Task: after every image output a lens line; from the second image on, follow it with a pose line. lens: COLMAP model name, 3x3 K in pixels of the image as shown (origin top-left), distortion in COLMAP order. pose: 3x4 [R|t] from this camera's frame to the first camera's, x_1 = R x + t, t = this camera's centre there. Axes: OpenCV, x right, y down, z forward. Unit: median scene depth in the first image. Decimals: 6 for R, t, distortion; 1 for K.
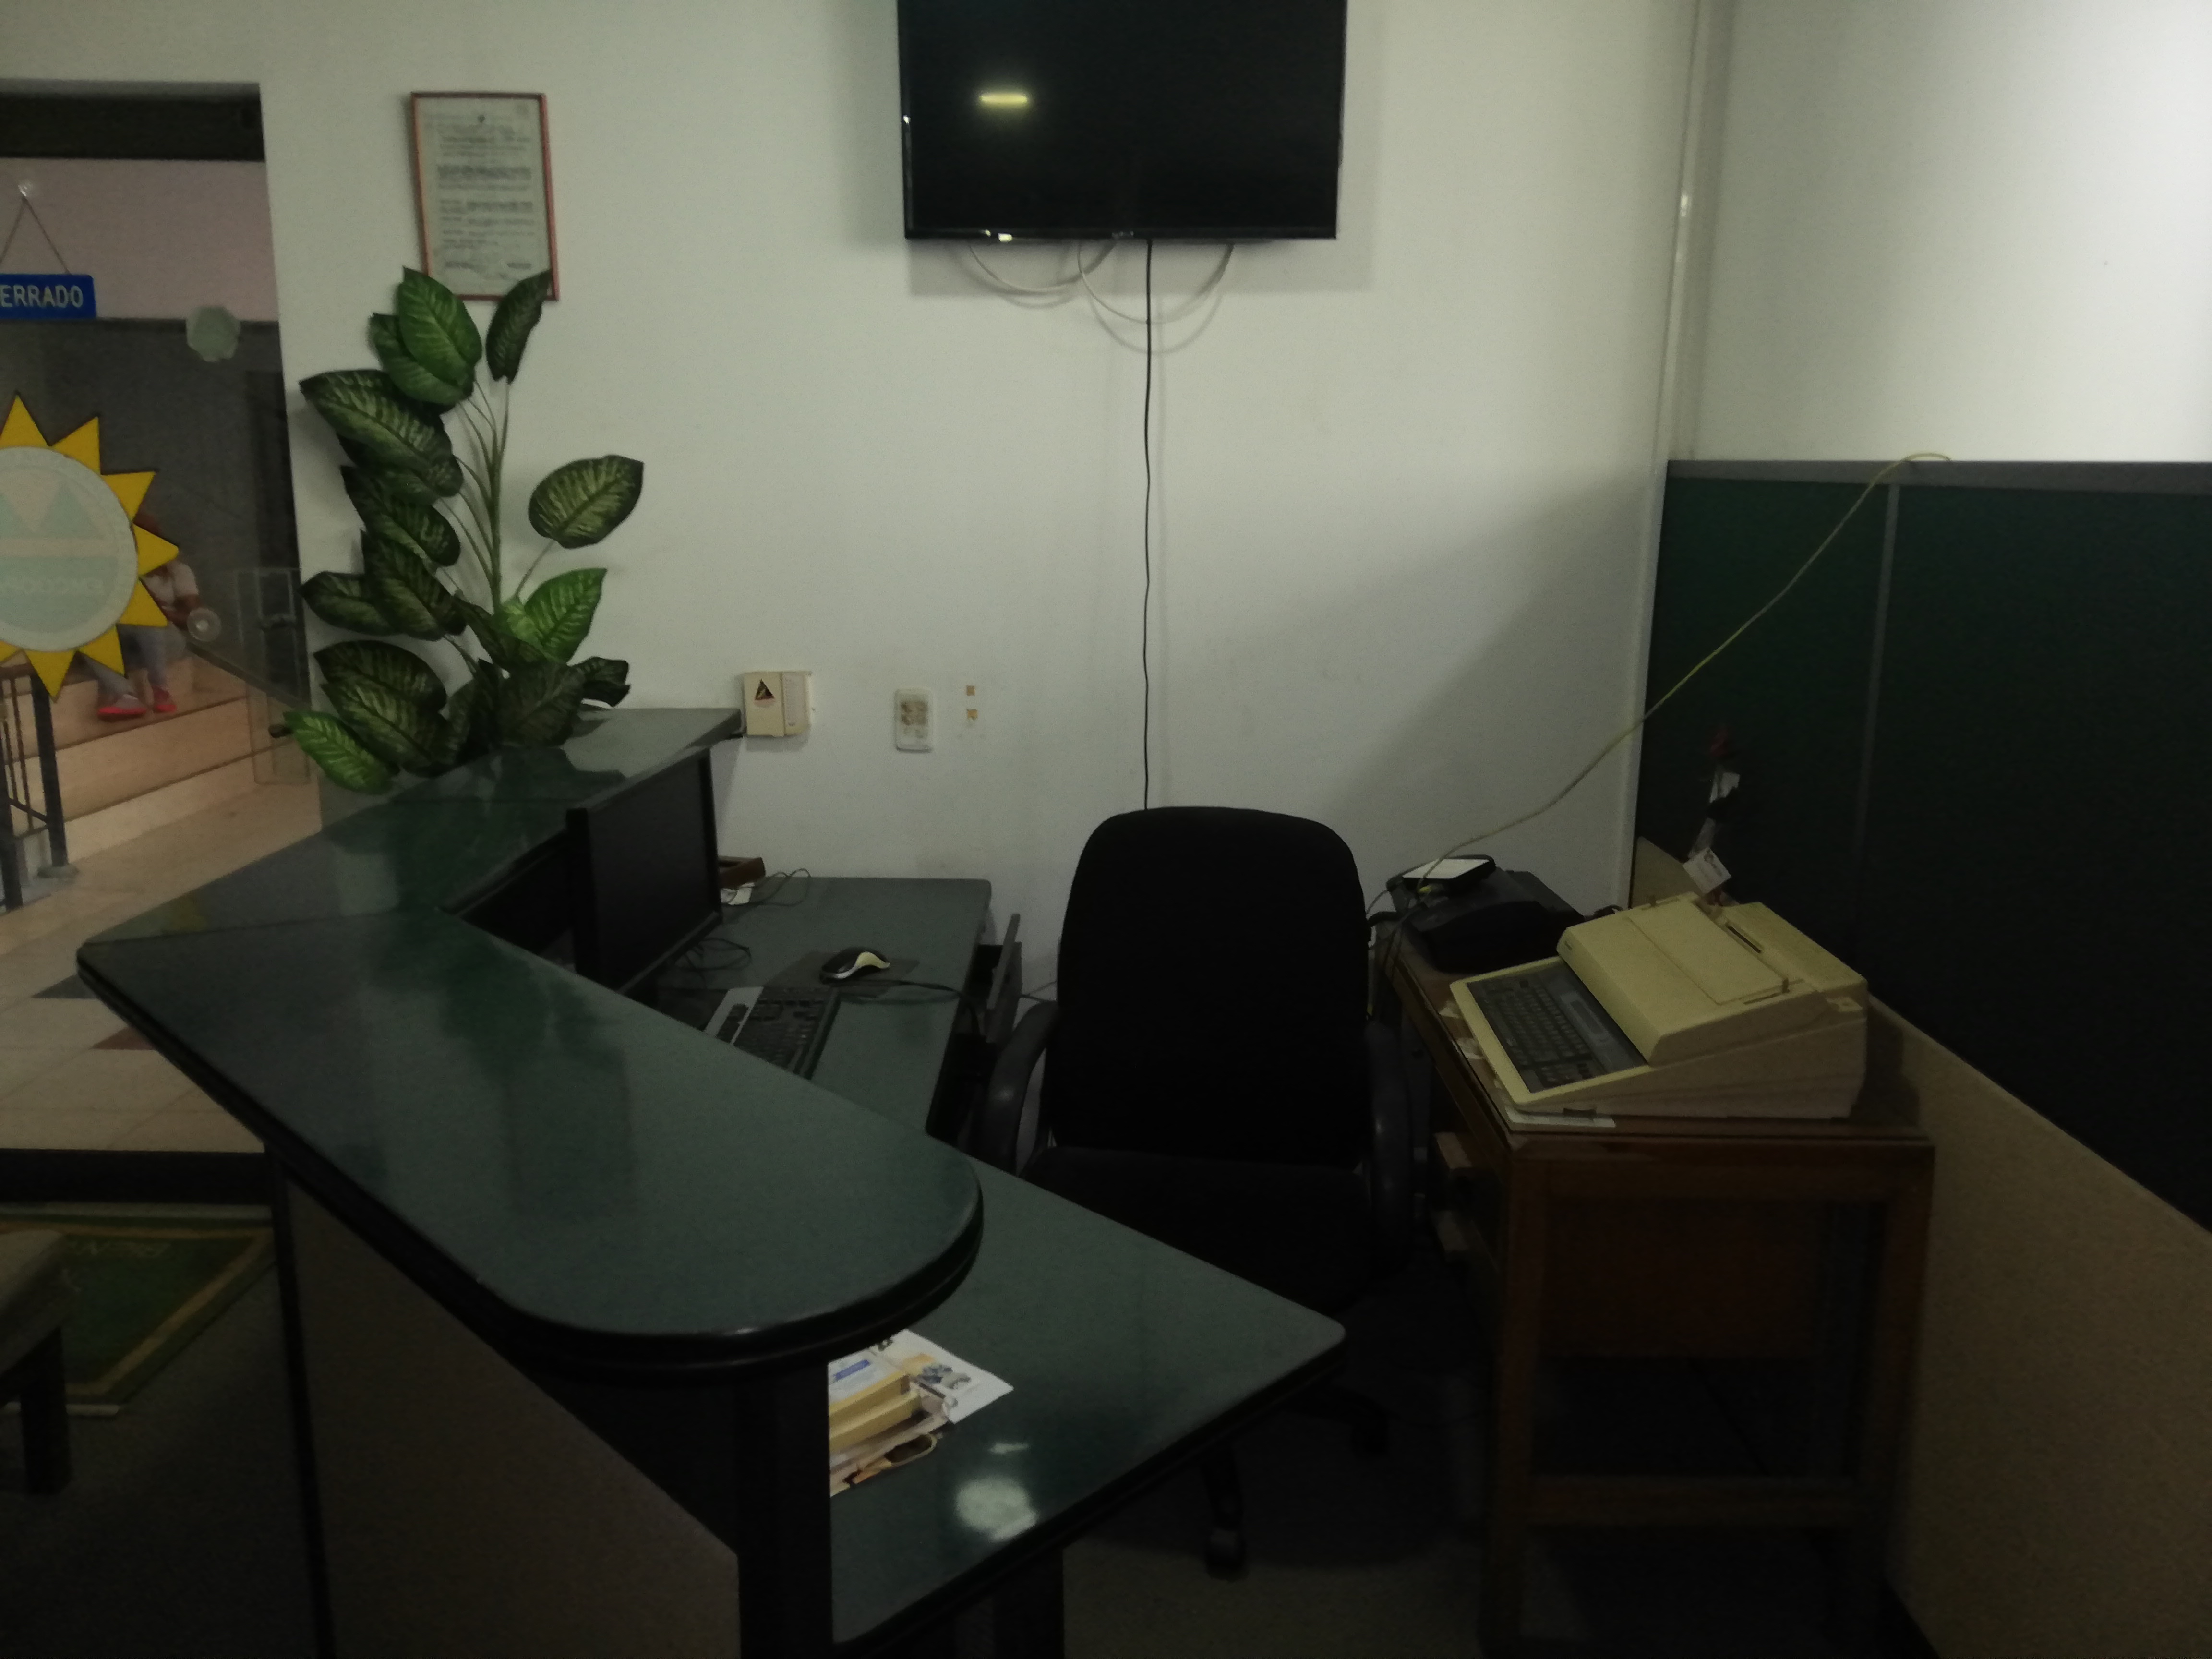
lens RADIAL K [[1678.2, 0, 1088.6], [0, 1678.2, 816.7], [0, 0, 1]] dist [0.037120, -0.069267]
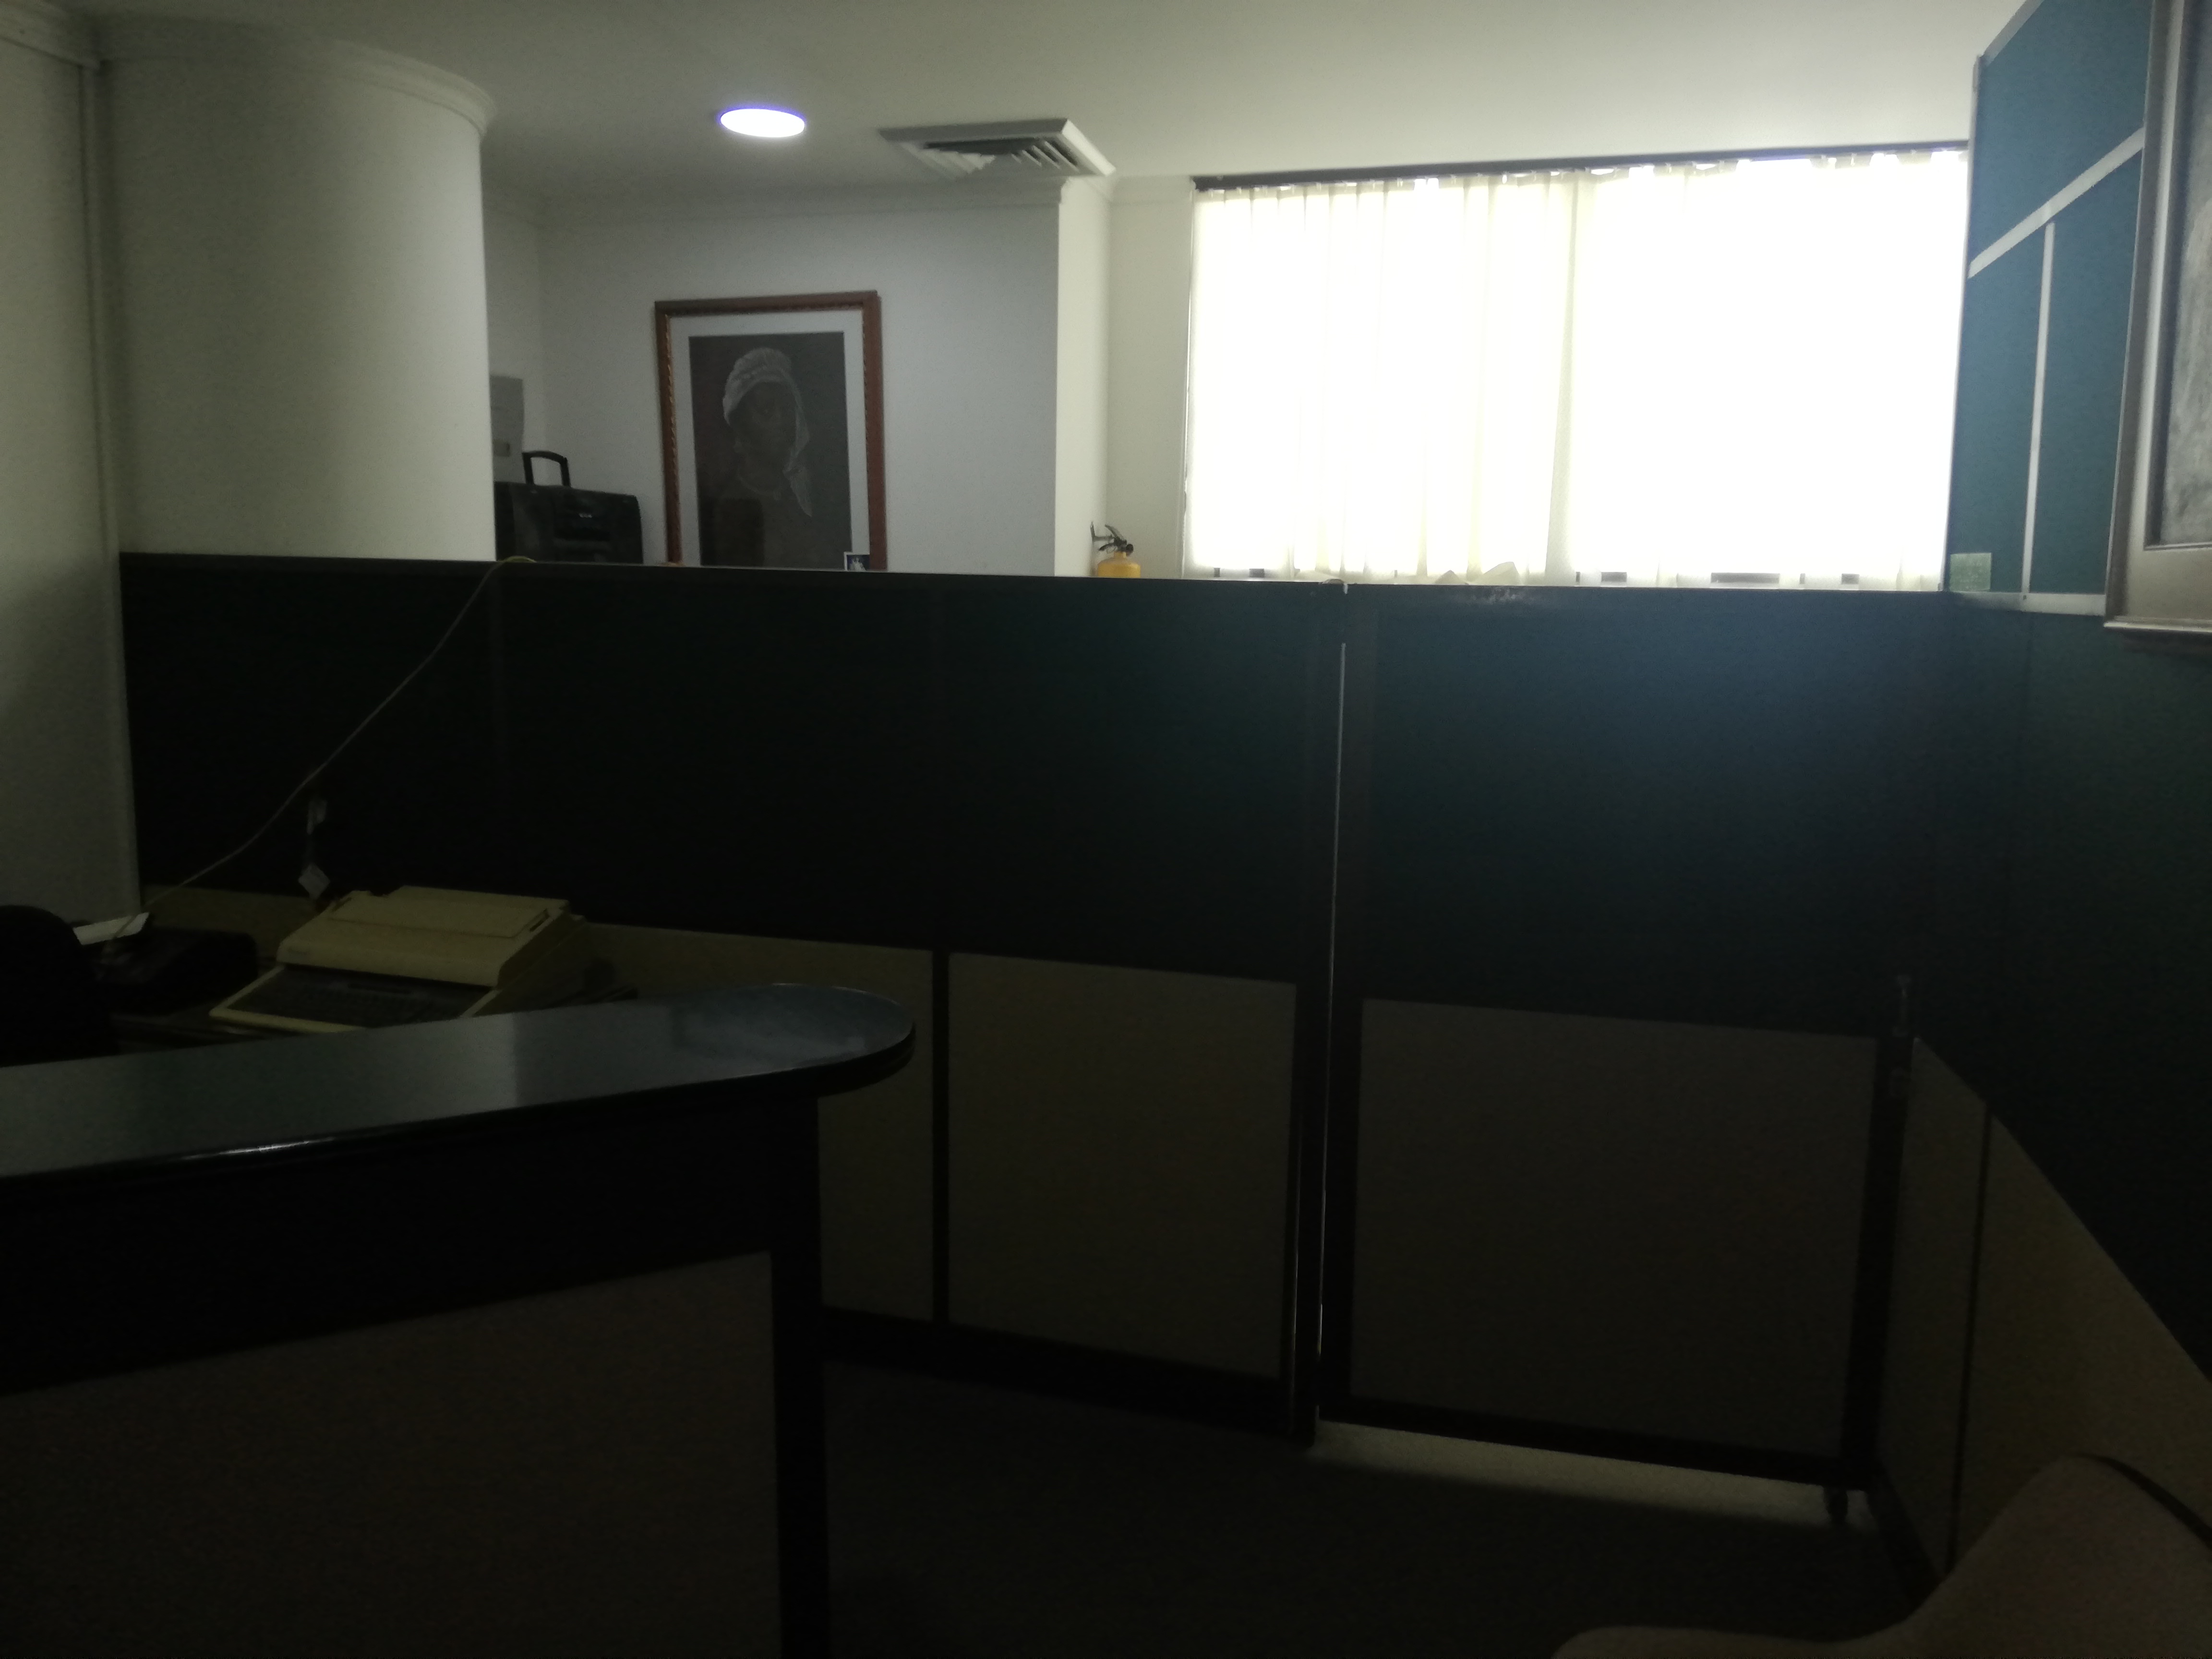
lens RADIAL K [[1678.2, 0, 1119.2], [0, 1678.2, 813.5], [0, 0, 1]] dist [0.037120, -0.069267]
pose [[0.264906, -0.144062, 0.953452, -0.593864], [0.179358, 0.978883, 0.098071, -0.029253], [-0.947447, 0.145030, 0.285151, 0.064497]]
